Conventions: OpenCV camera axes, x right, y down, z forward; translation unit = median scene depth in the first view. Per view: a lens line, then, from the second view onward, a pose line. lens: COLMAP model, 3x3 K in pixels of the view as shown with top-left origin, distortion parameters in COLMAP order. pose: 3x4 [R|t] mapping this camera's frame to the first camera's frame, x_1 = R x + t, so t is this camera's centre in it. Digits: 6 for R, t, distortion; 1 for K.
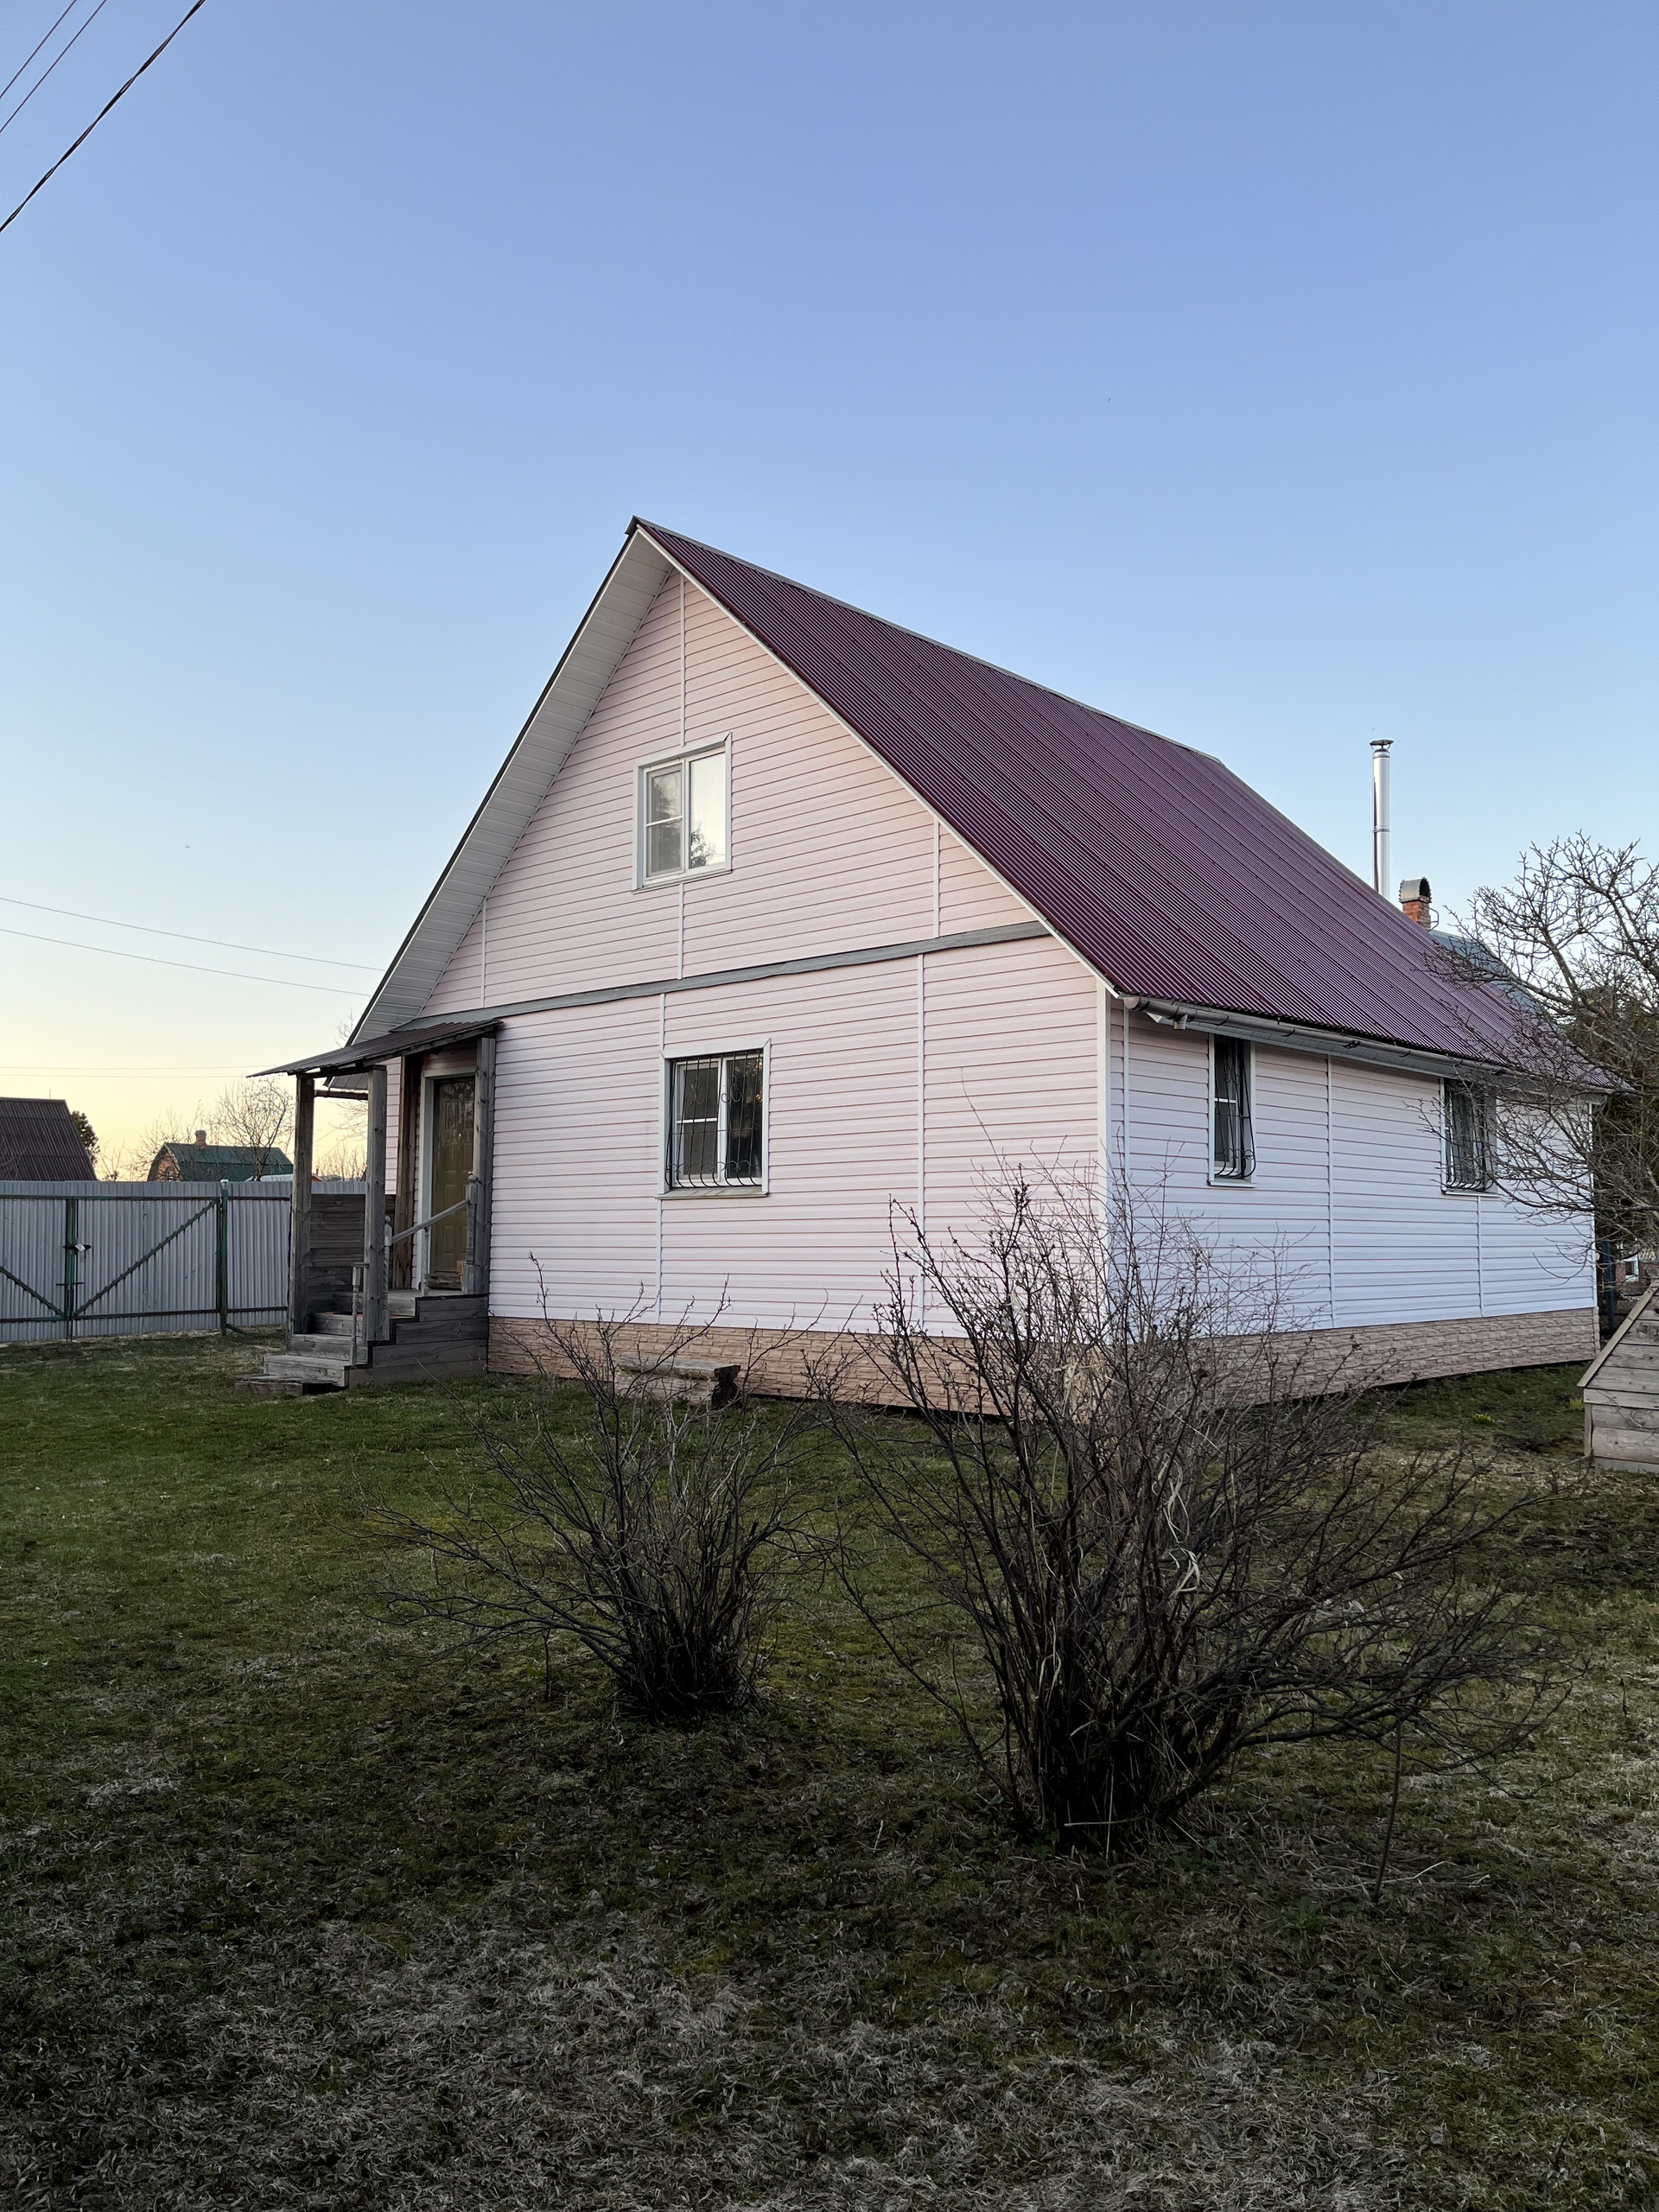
lens RADIAL K [[1695.1, 0, 828.4], [0, 1695.1, 1114.7], [0, 0, 1]] dist [0.024802, -0.057328]
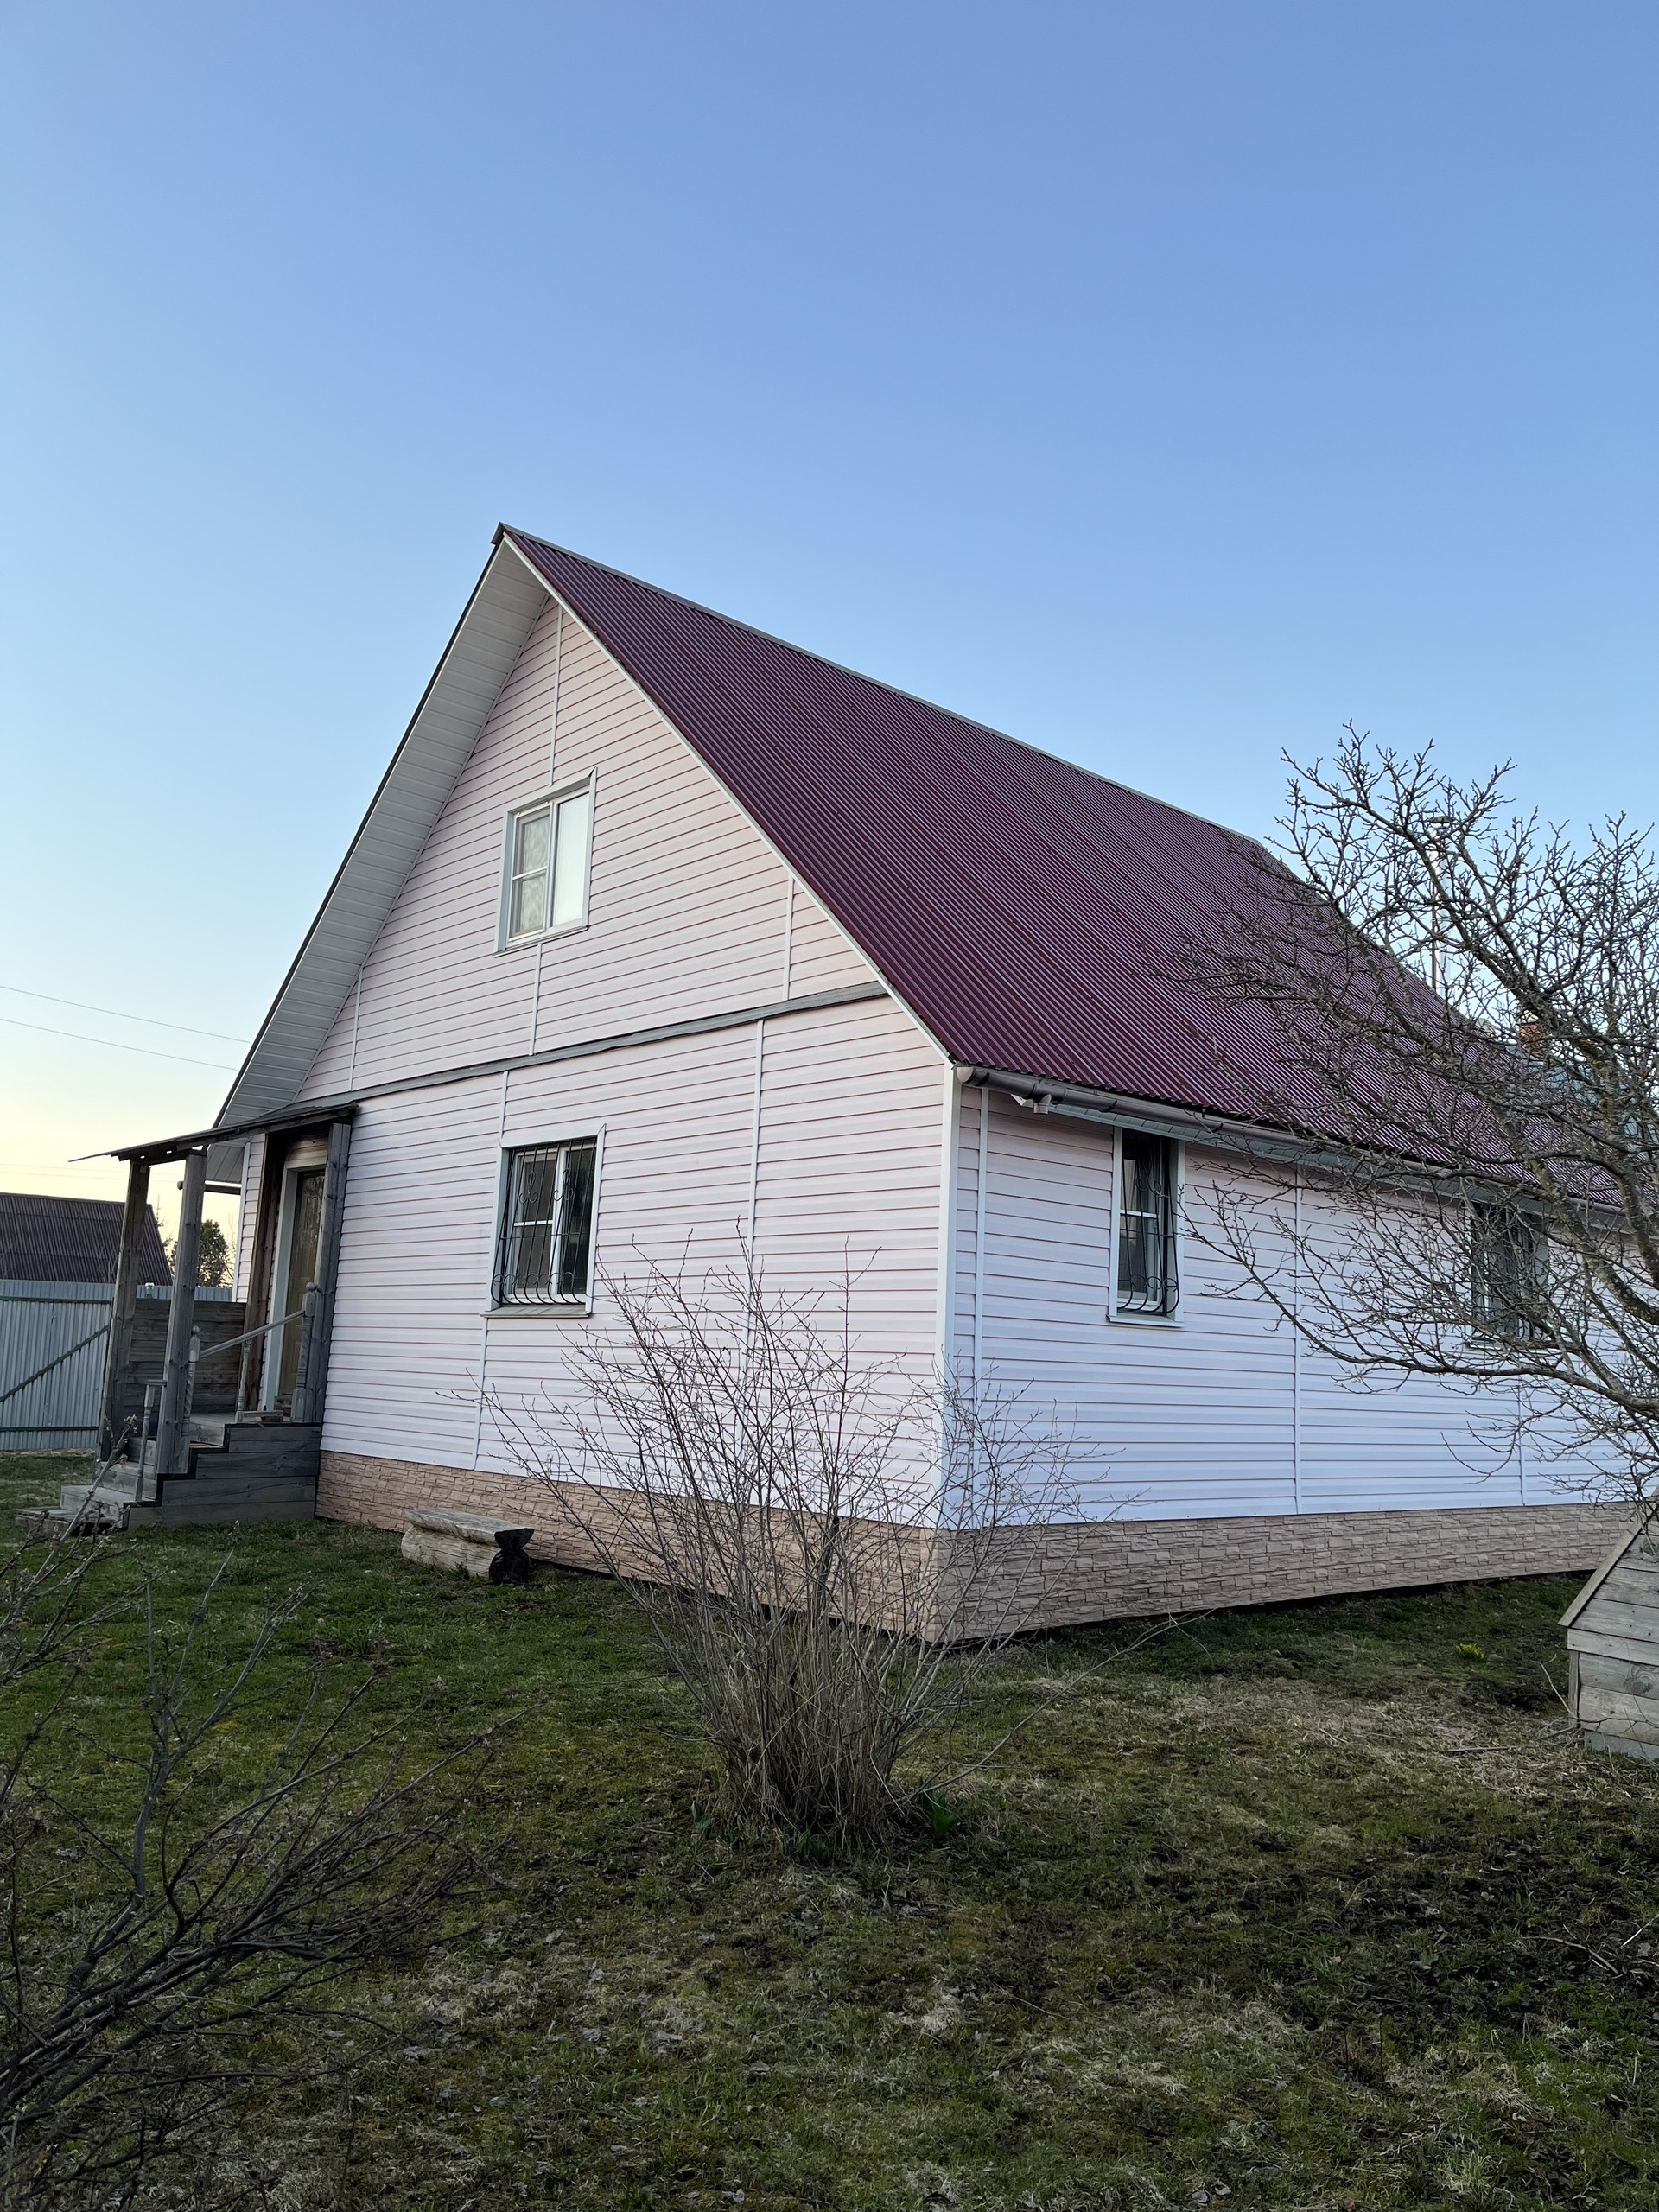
lens RADIAL K [[1695.1, 0, 833.0], [0, 1695.1, 1102.7], [0, 0, 1]] dist [0.024802, -0.057328]
pose [[0.995498, 0.024988, -0.091428, 0.143028], [-0.032661, 0.995980, -0.083408, 0.009110], [0.088976, 0.086018, 0.992312, 0.182051]]
